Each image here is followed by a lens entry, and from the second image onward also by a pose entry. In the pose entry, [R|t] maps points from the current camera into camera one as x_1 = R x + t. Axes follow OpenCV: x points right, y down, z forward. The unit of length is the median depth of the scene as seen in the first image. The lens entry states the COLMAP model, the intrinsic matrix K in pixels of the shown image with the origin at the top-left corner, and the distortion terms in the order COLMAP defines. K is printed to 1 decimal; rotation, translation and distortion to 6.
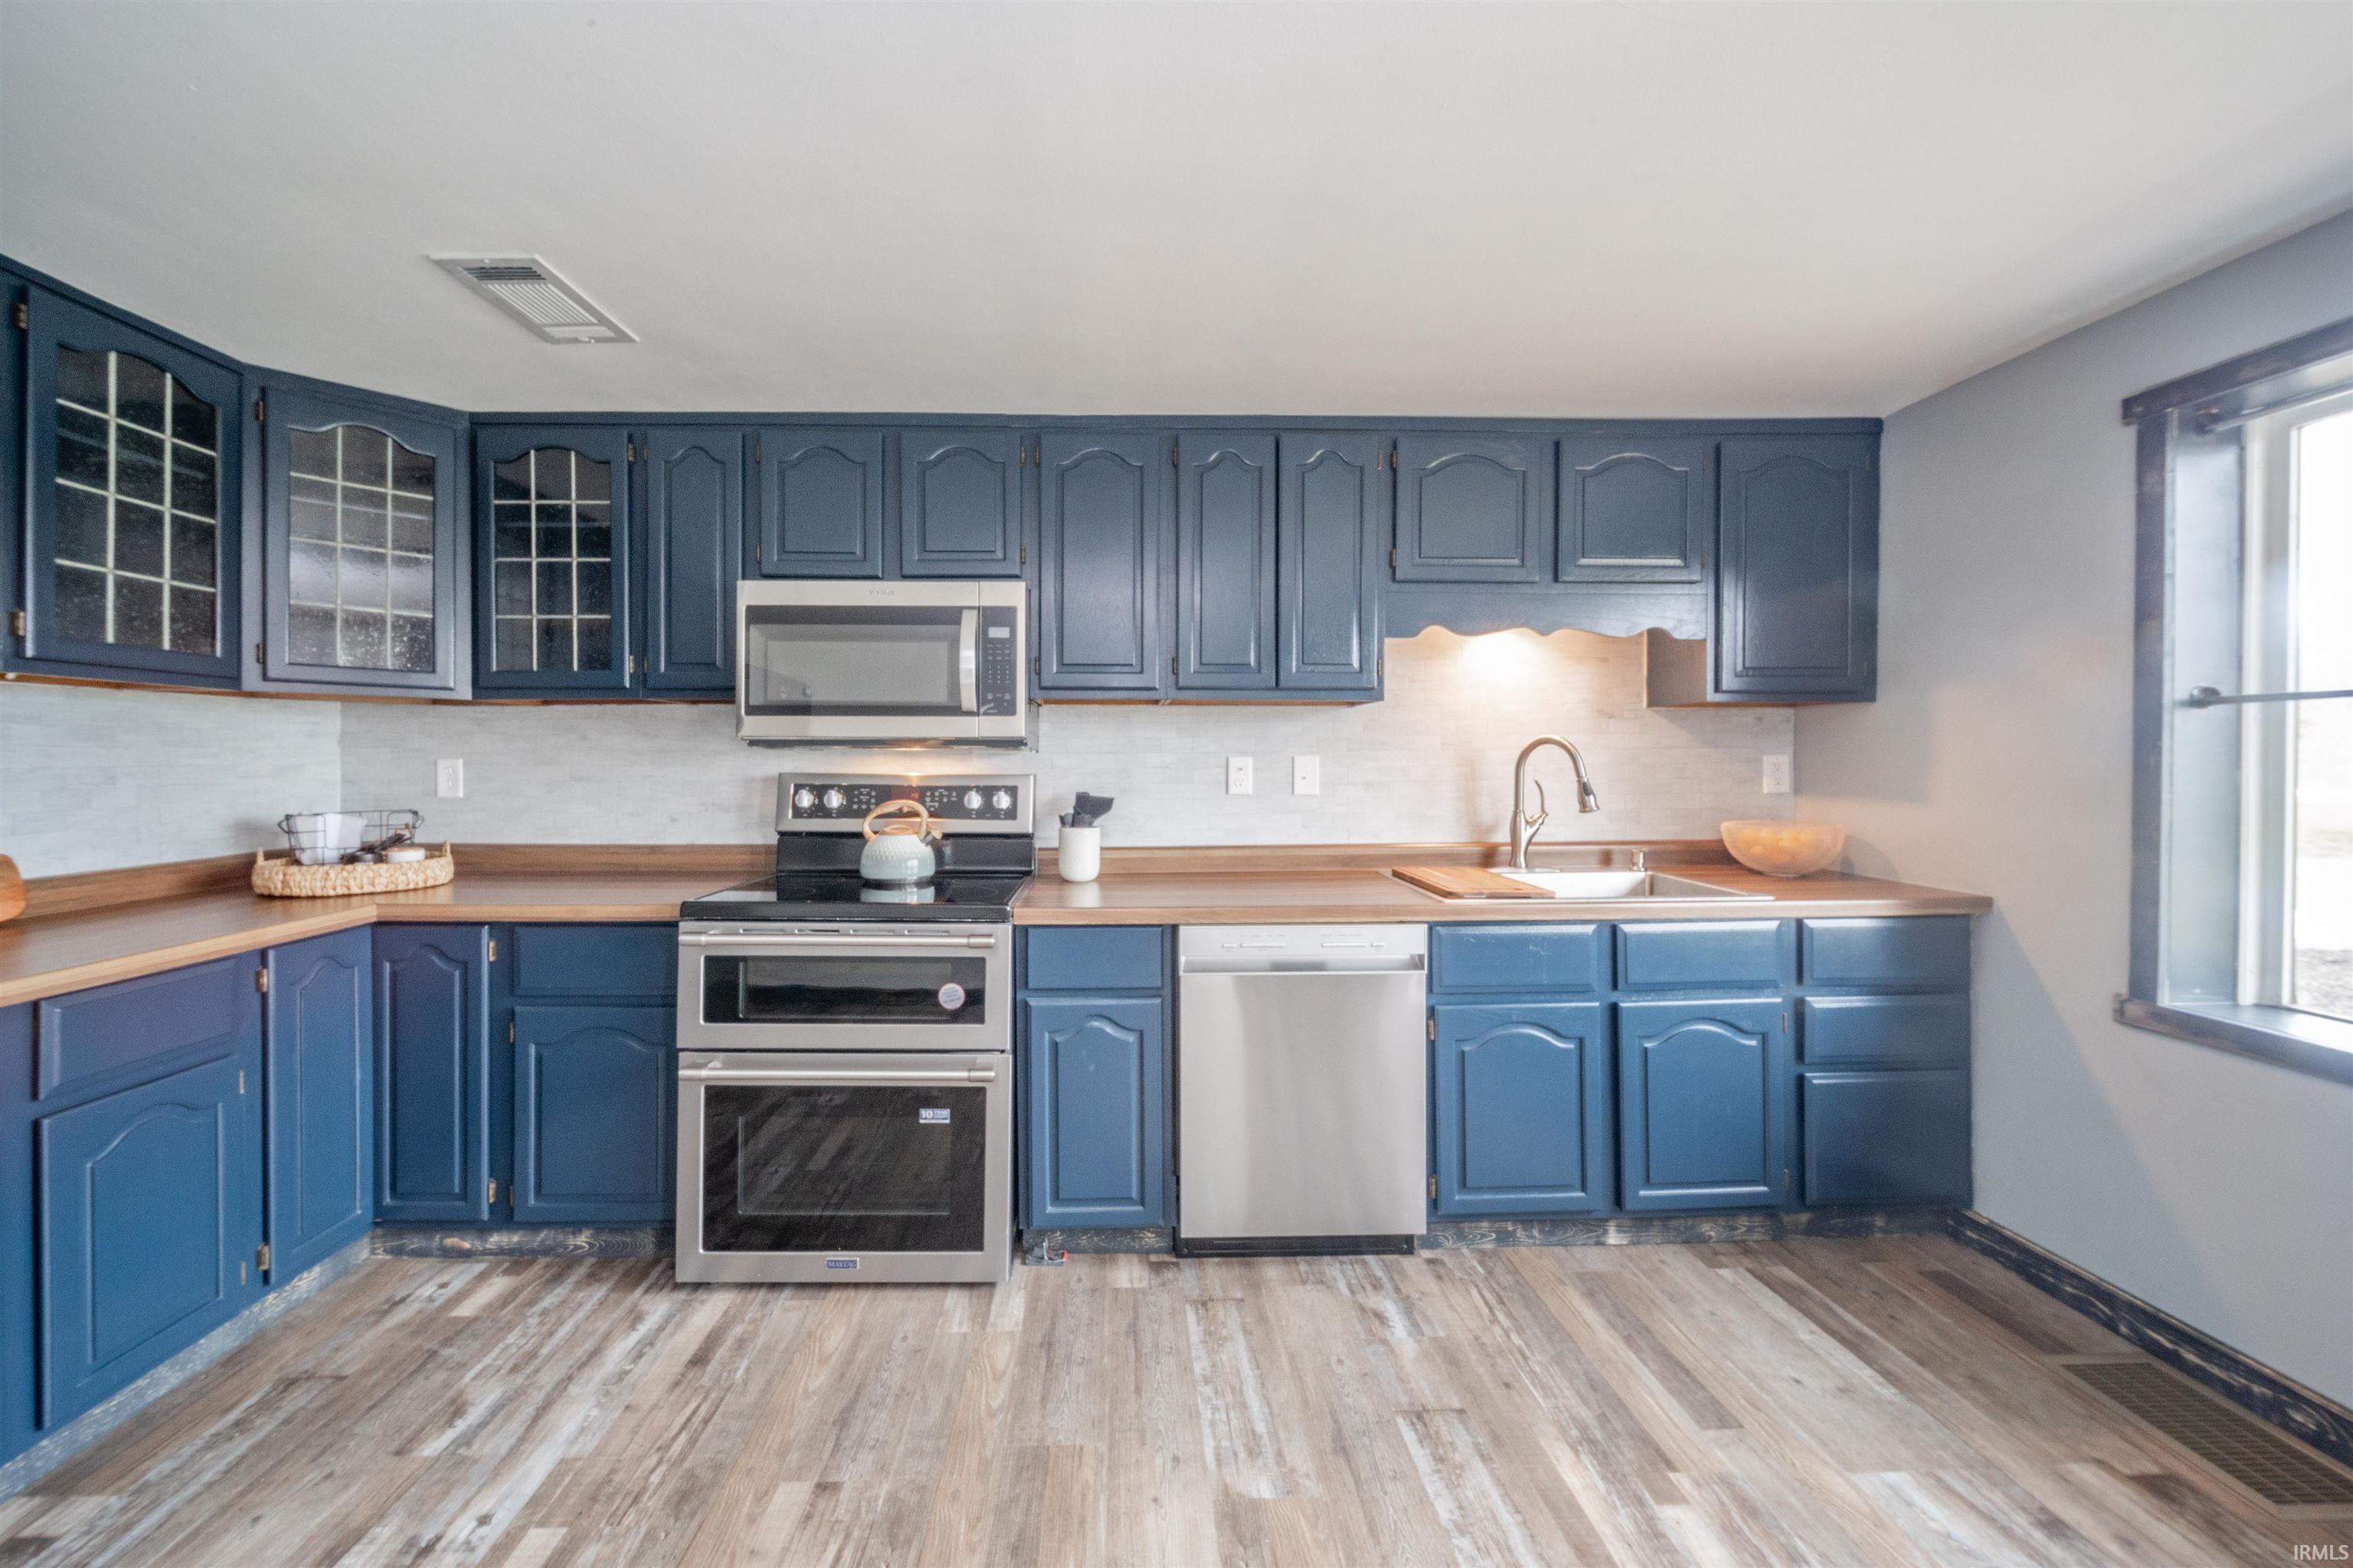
lens RADIAL K [[926.0, 0, 1168.2], [0, 926.0, 765.3], [0, 0, 1]] dist [0.000551, -0.000840]
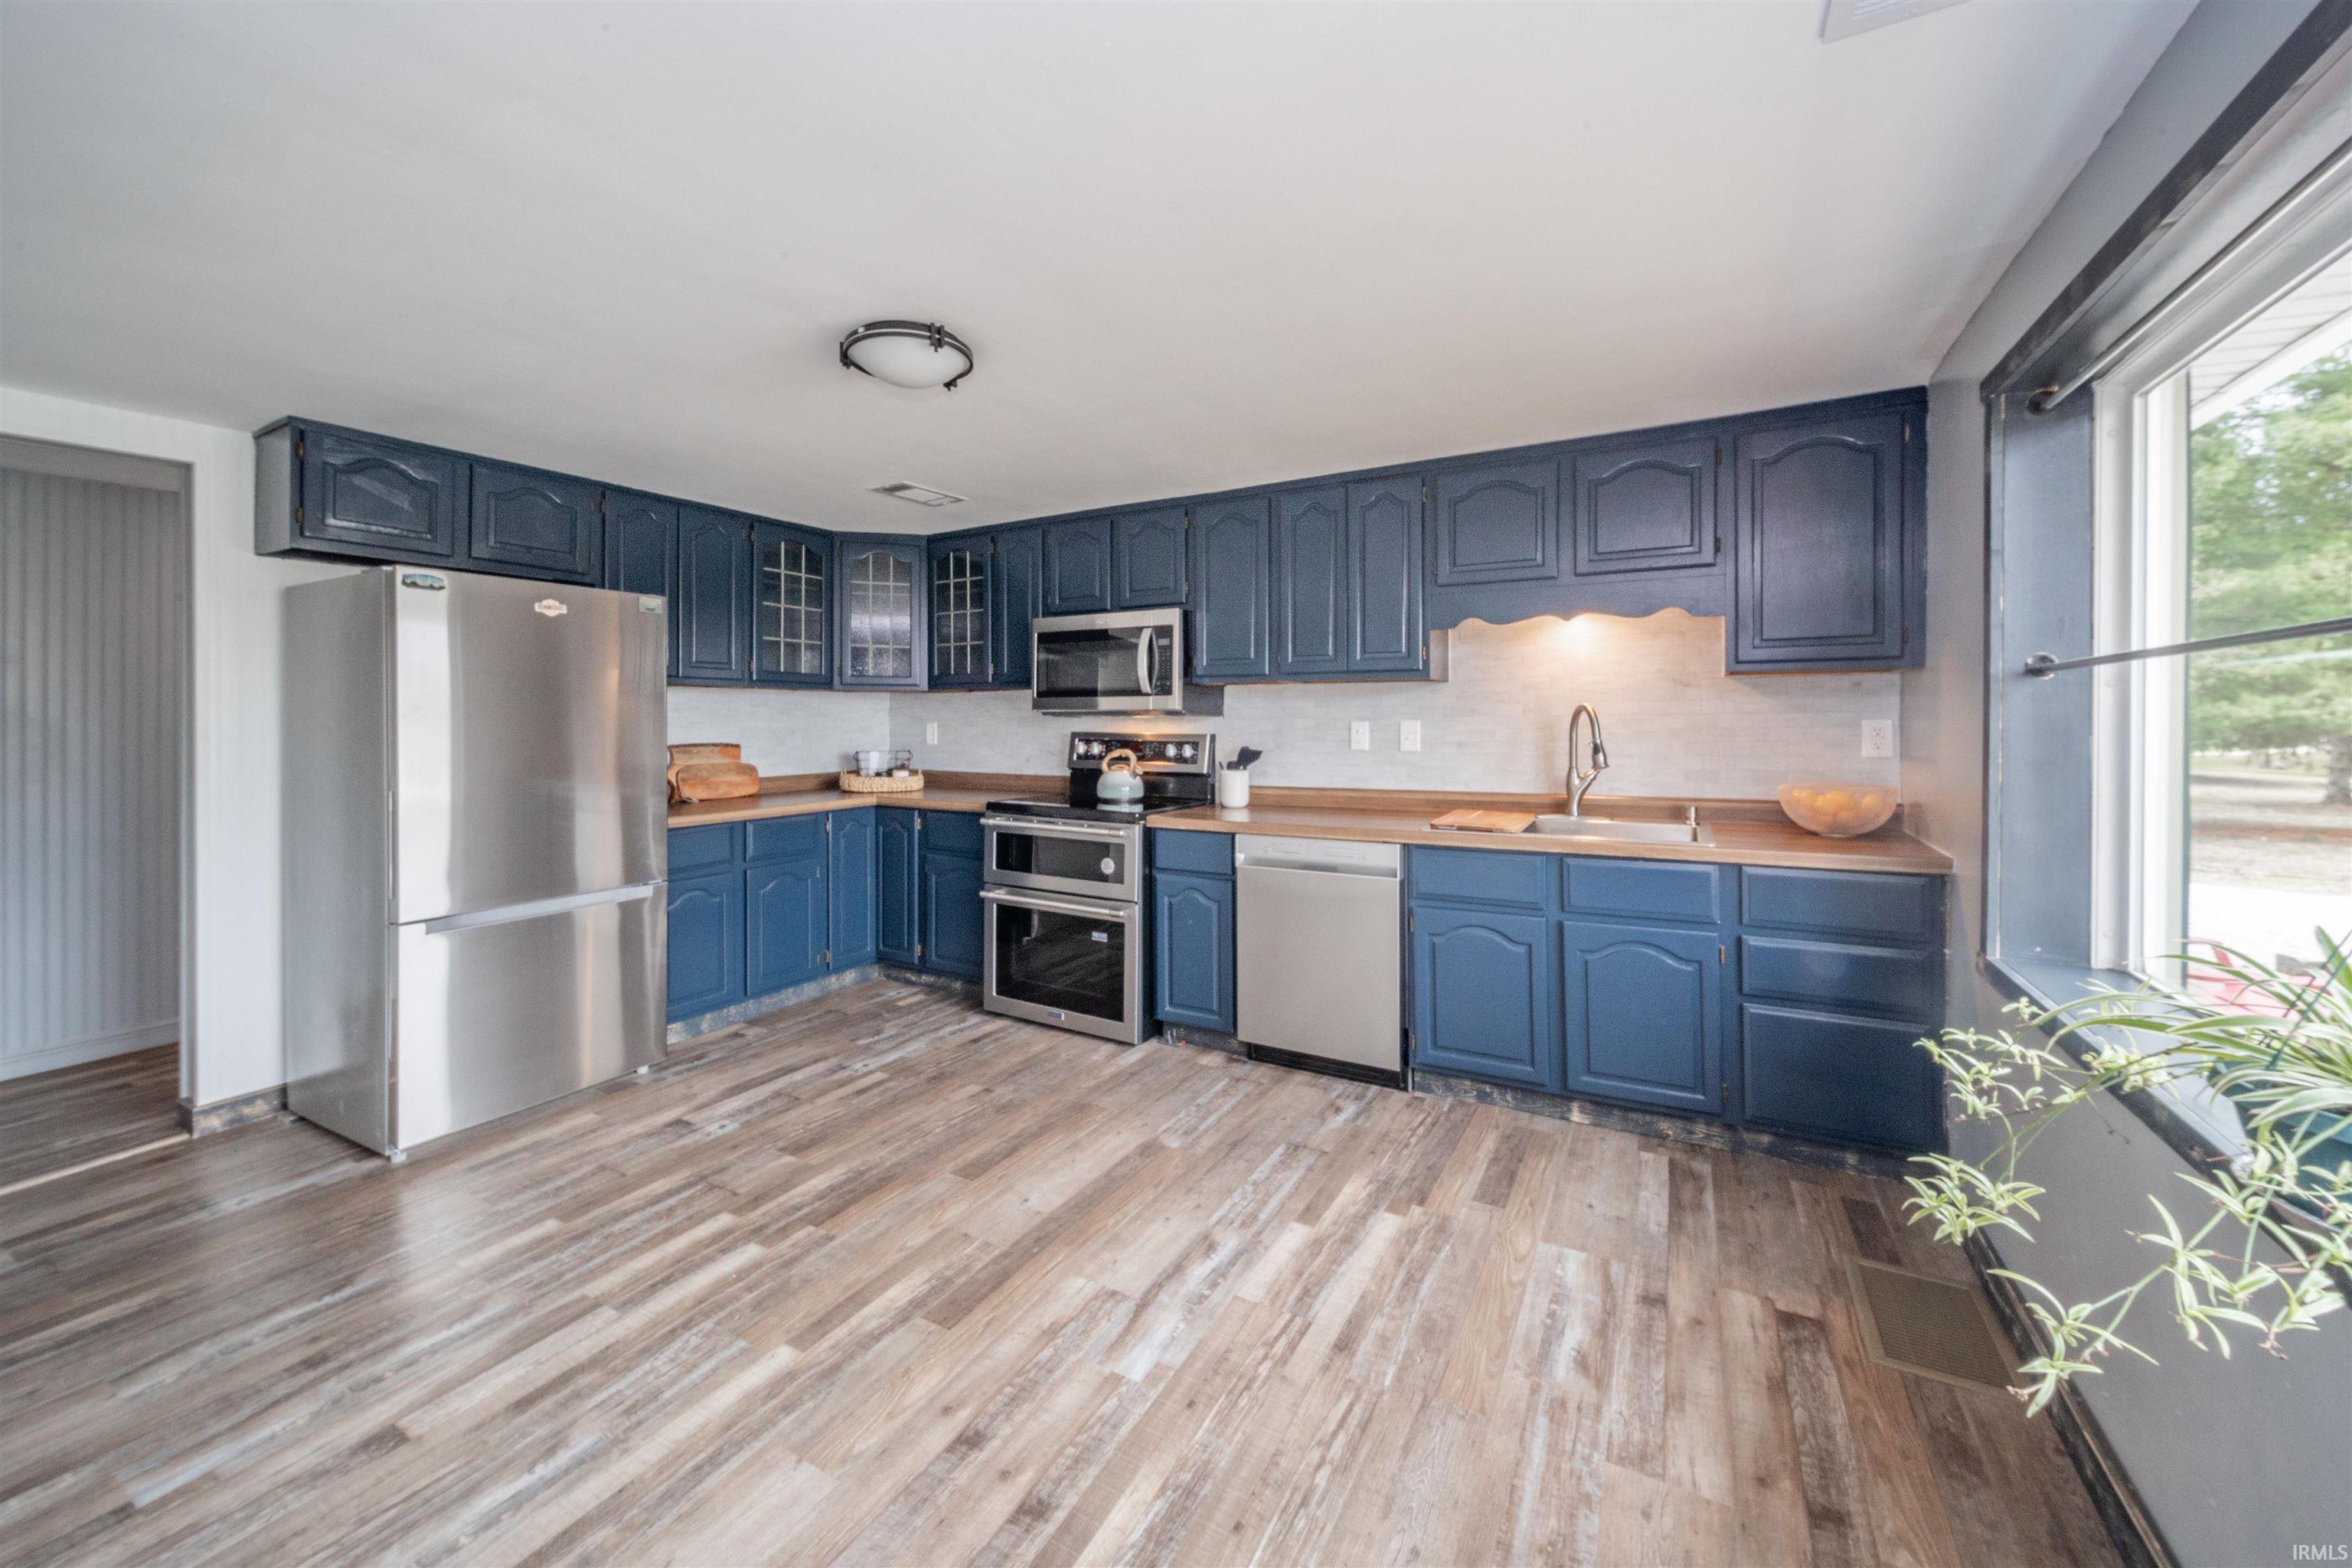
lens RADIAL K [[917.3, 0, 1176.2], [0, 917.3, 725.6], [0, 0, 1]] dist [-0.000488, -0.000141]
pose [[0.850254, 0.002594, -0.526367, 0.704990], [-0.002455, 0.999997, 0.000963, -0.005233], [0.526367, 0.000474, 0.850257, -0.323886]]
